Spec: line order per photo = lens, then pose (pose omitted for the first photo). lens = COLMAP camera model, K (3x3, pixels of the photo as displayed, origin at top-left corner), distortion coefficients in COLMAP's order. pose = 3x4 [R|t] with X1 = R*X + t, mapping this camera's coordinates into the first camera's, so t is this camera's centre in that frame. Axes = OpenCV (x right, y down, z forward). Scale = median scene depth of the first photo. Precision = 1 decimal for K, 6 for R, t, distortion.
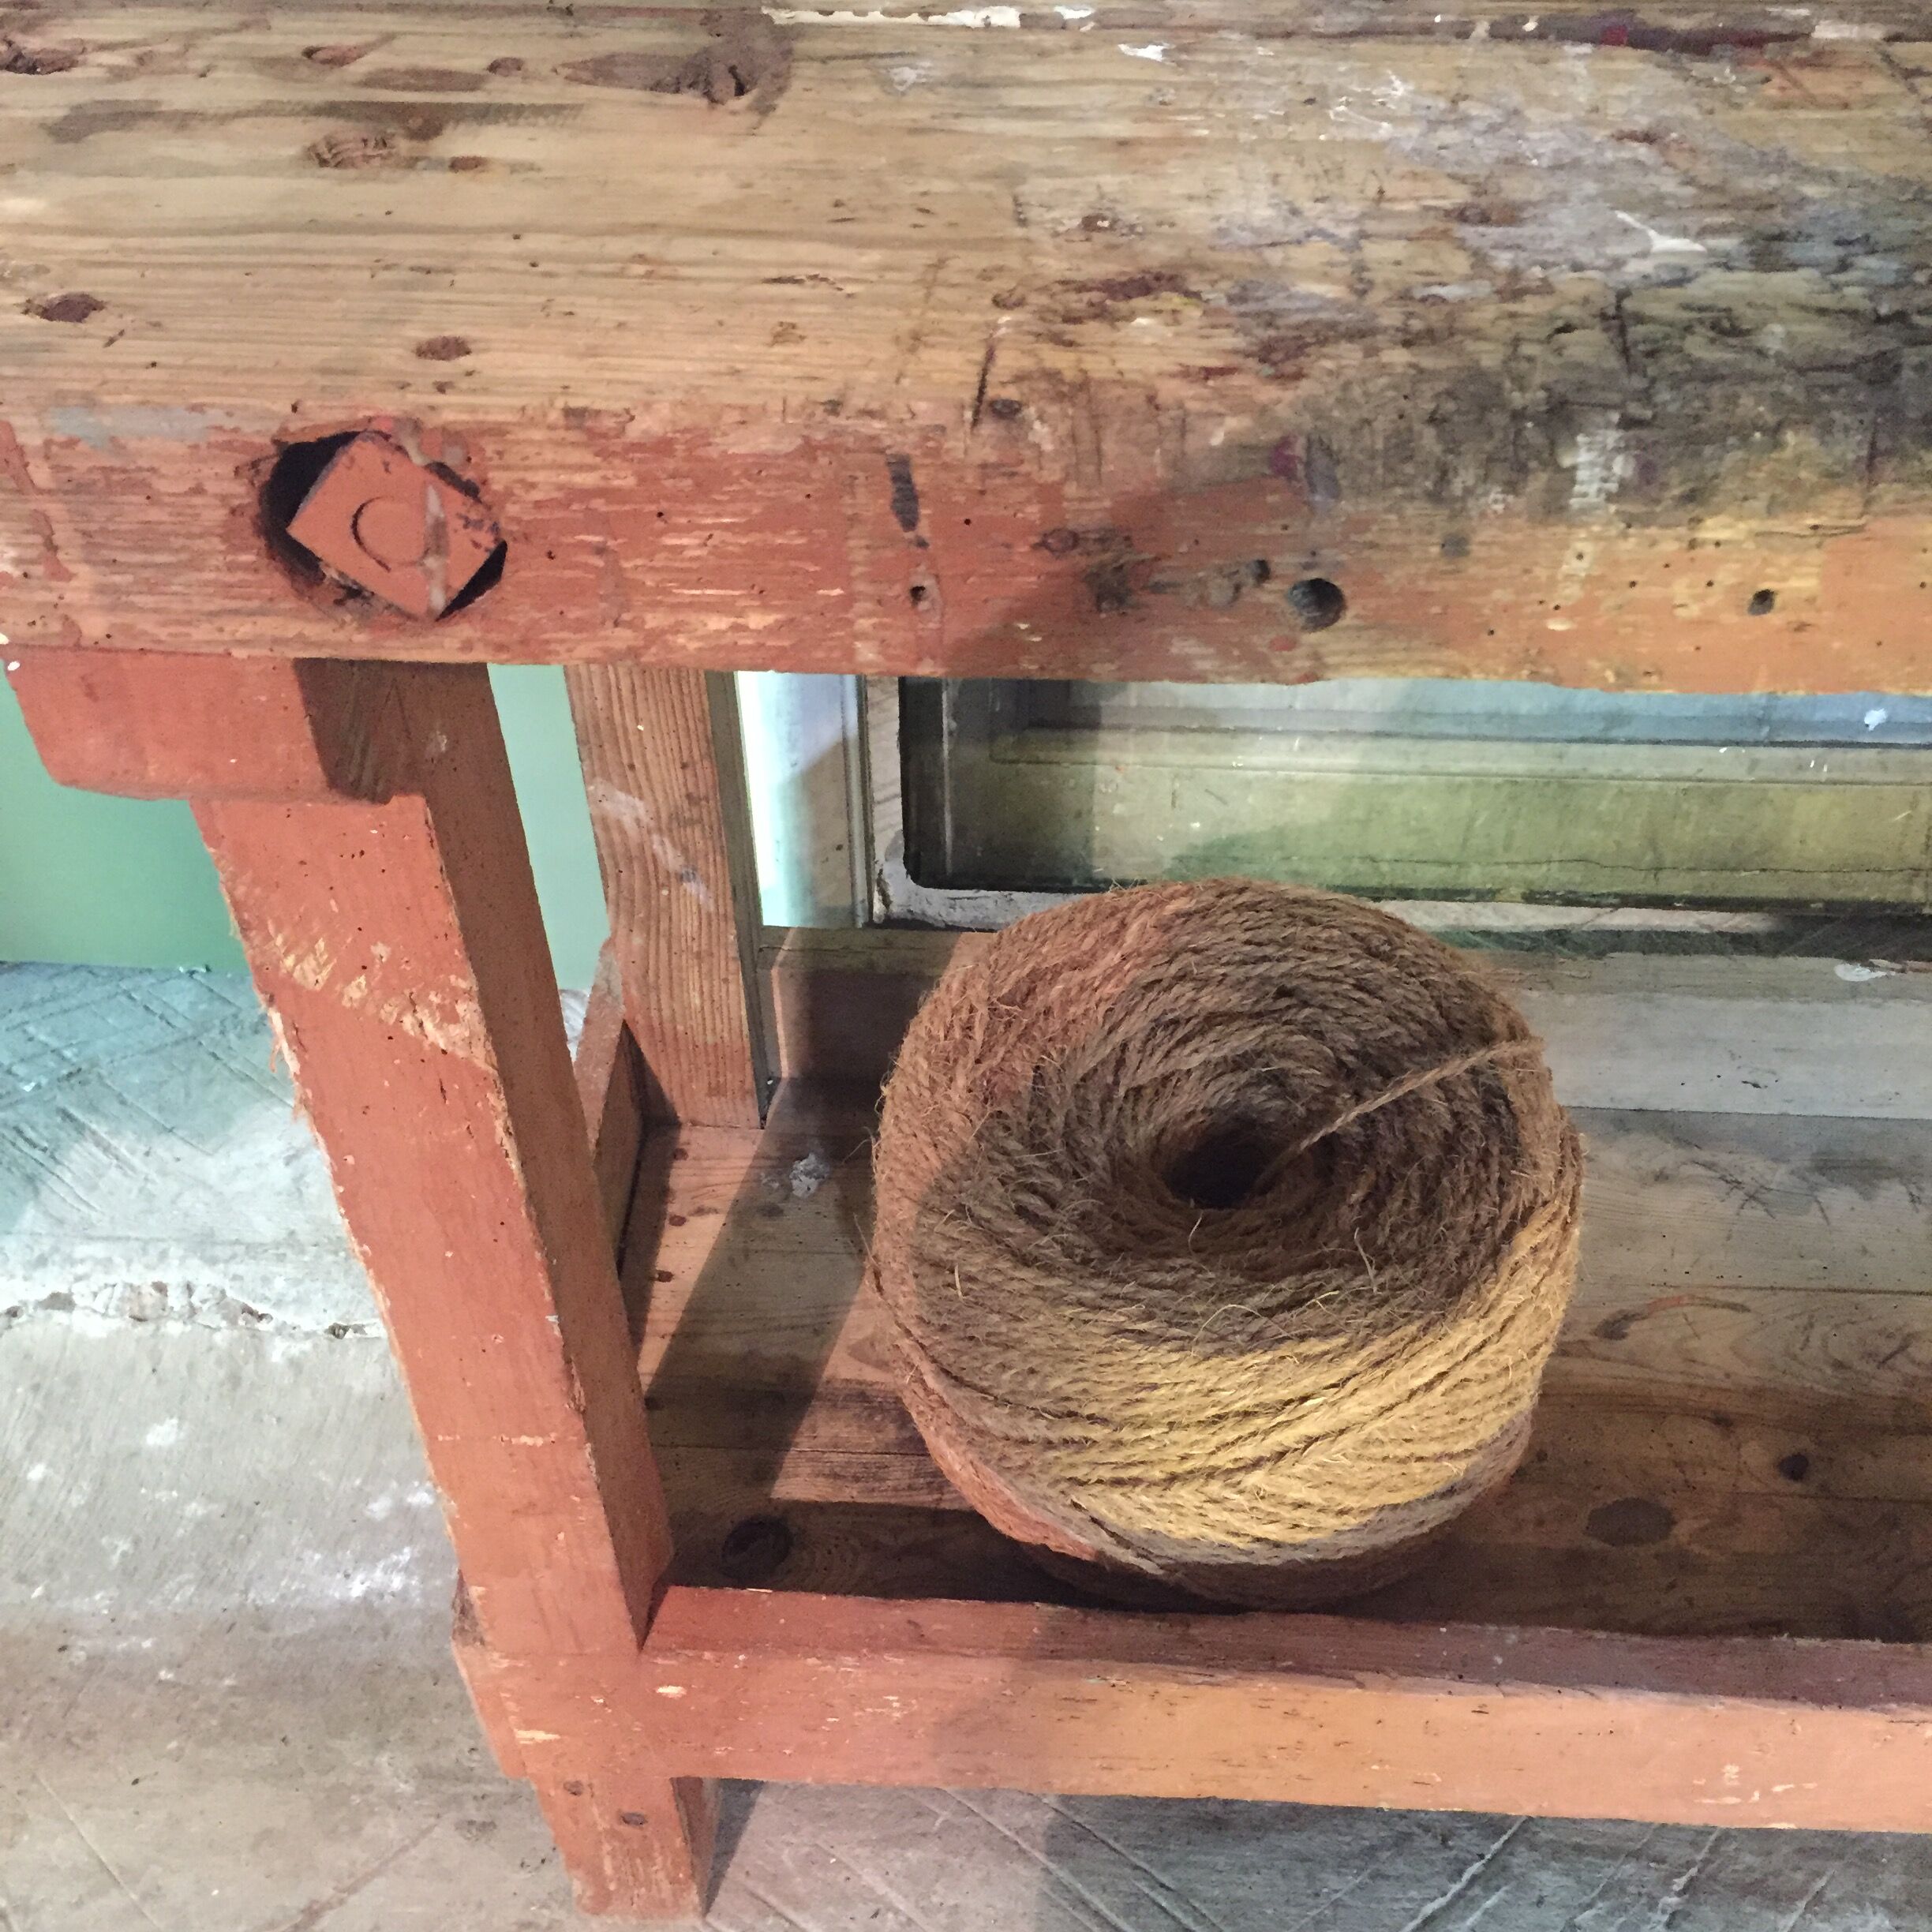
lens RADIAL K [[2237.5, 0, 966.0], [0, 2237.5, 966.0], [0, 0, 1]] dist [0.082238, -0.121477]
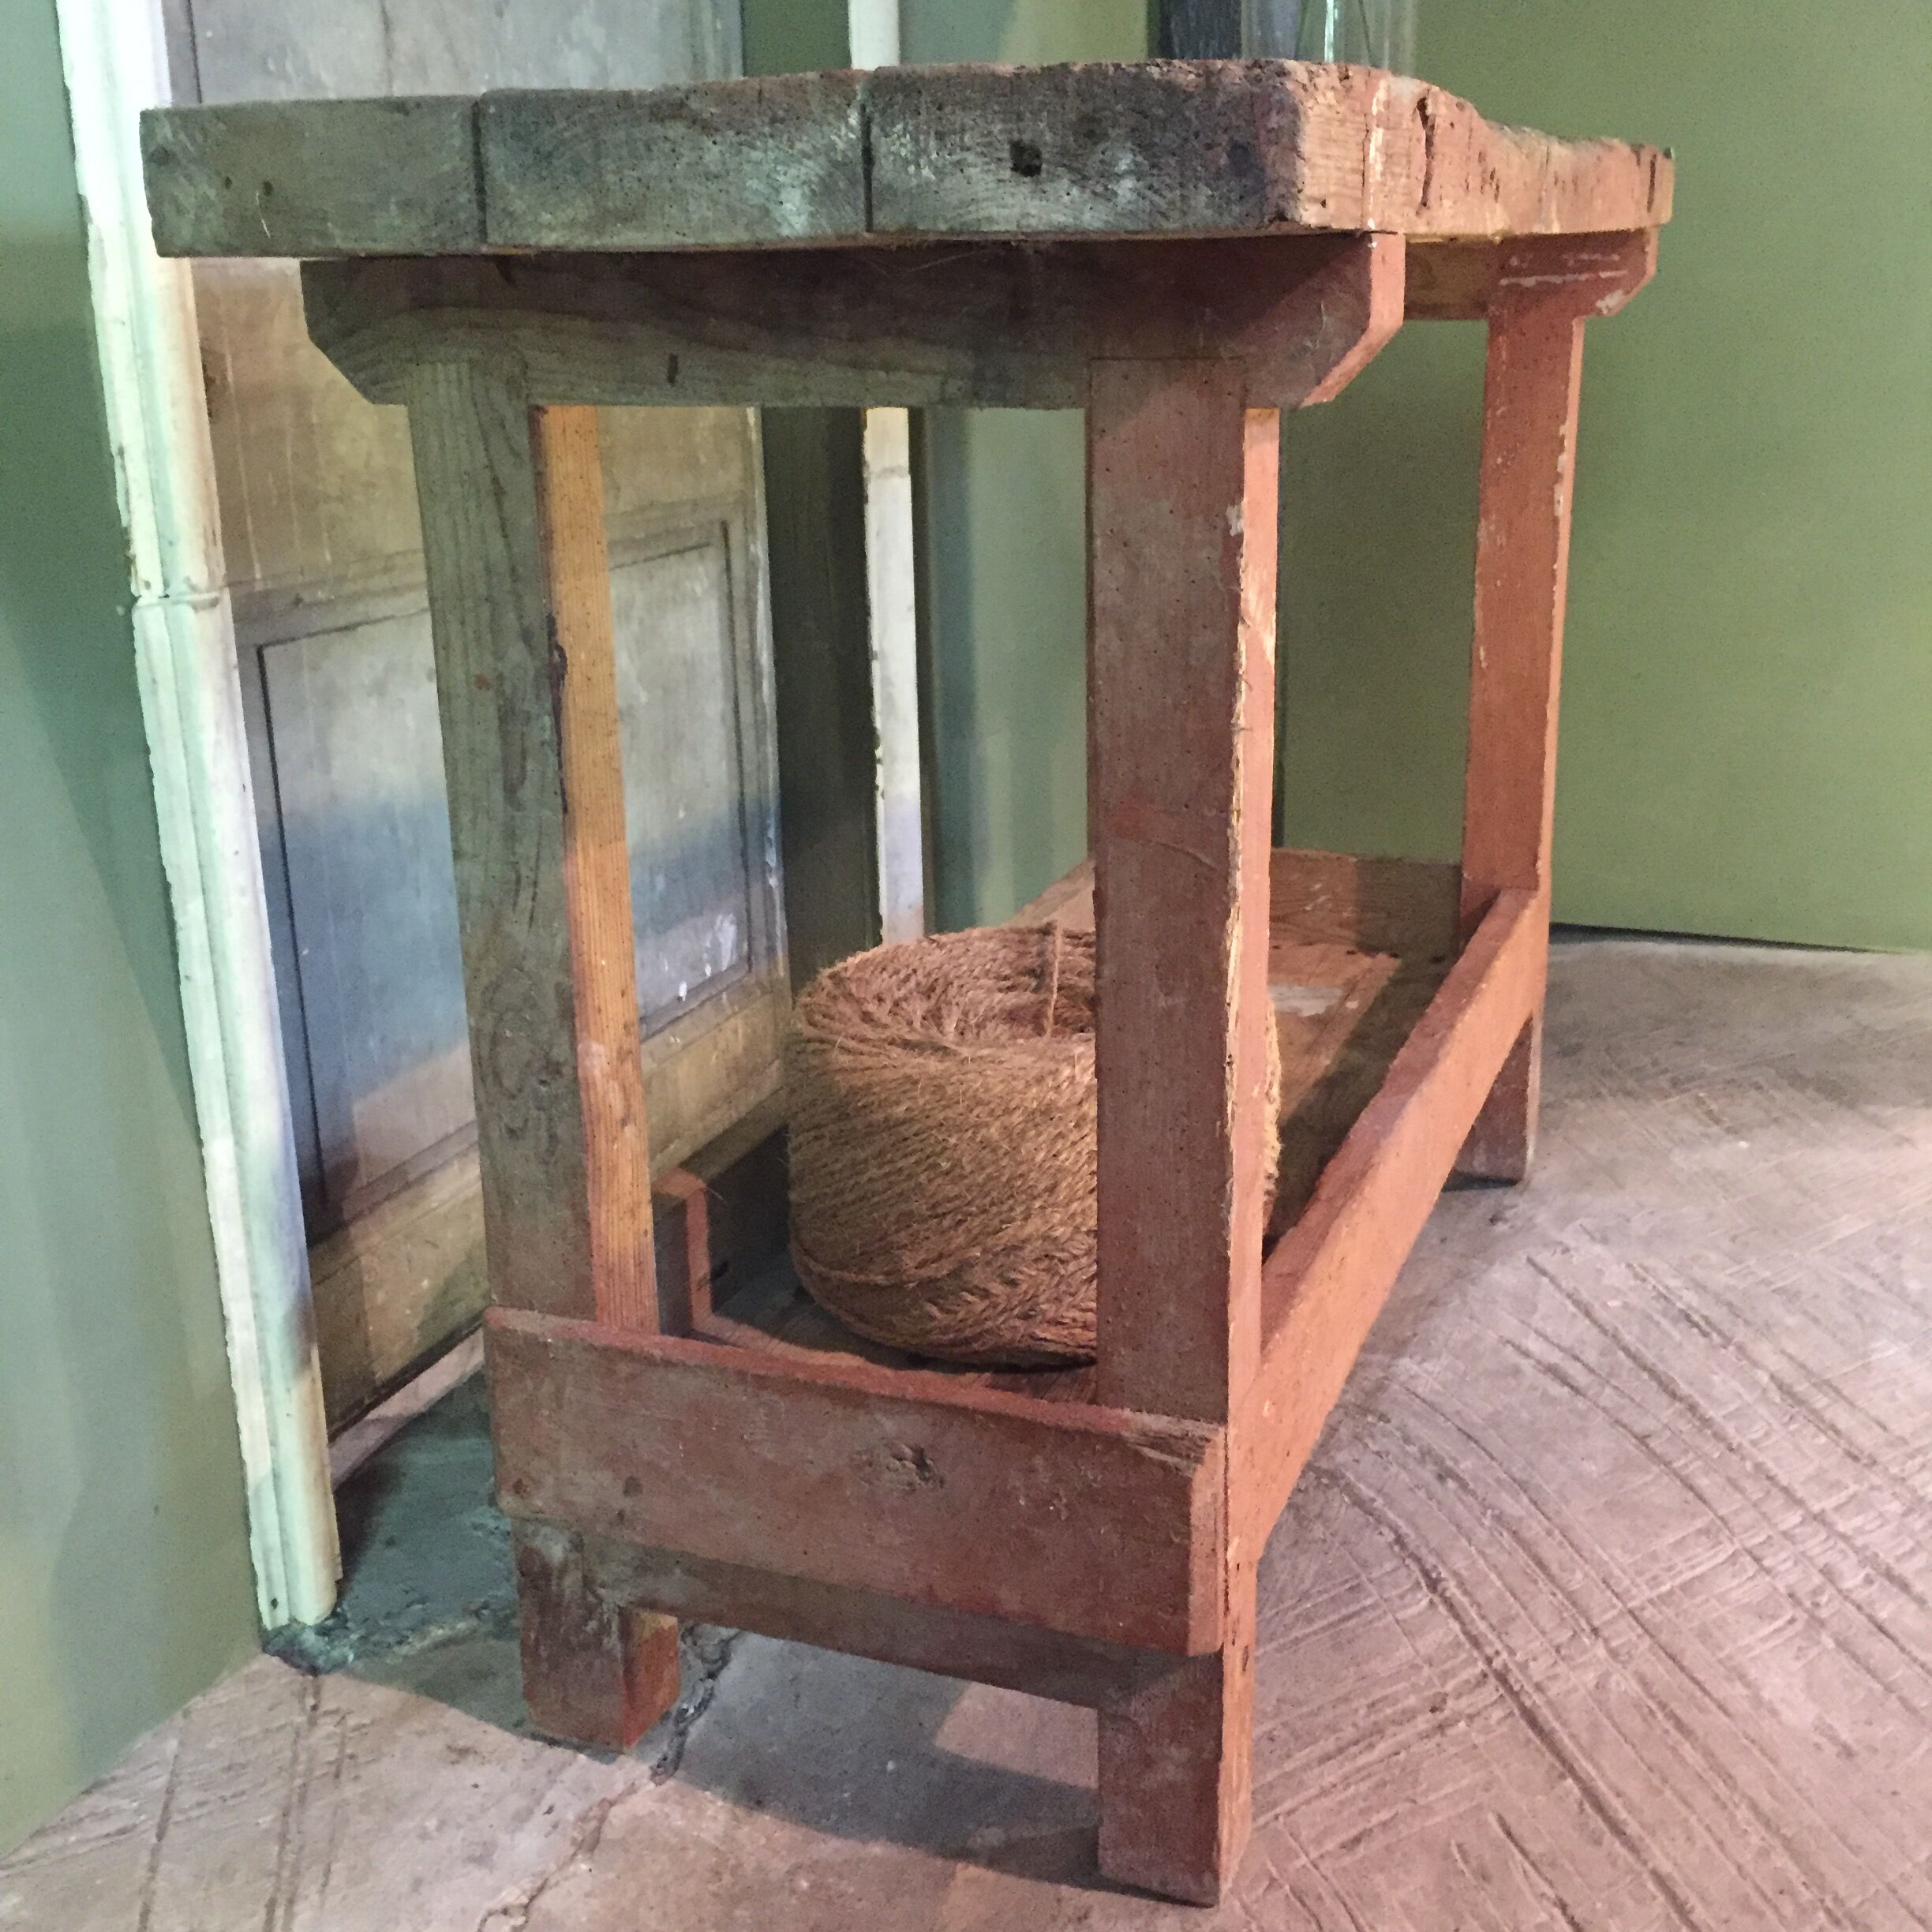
lens RADIAL K [[2237.5, 0, 966.0], [0, 2237.5, 966.0], [0, 0, 1]] dist [0.082238, -0.121477]
pose [[0.326414, -0.277722, 0.903507, -1.324163], [0.690590, 0.722730, -0.027338, 0.066120], [-0.645399, 0.632876, 0.427701, 0.444849]]
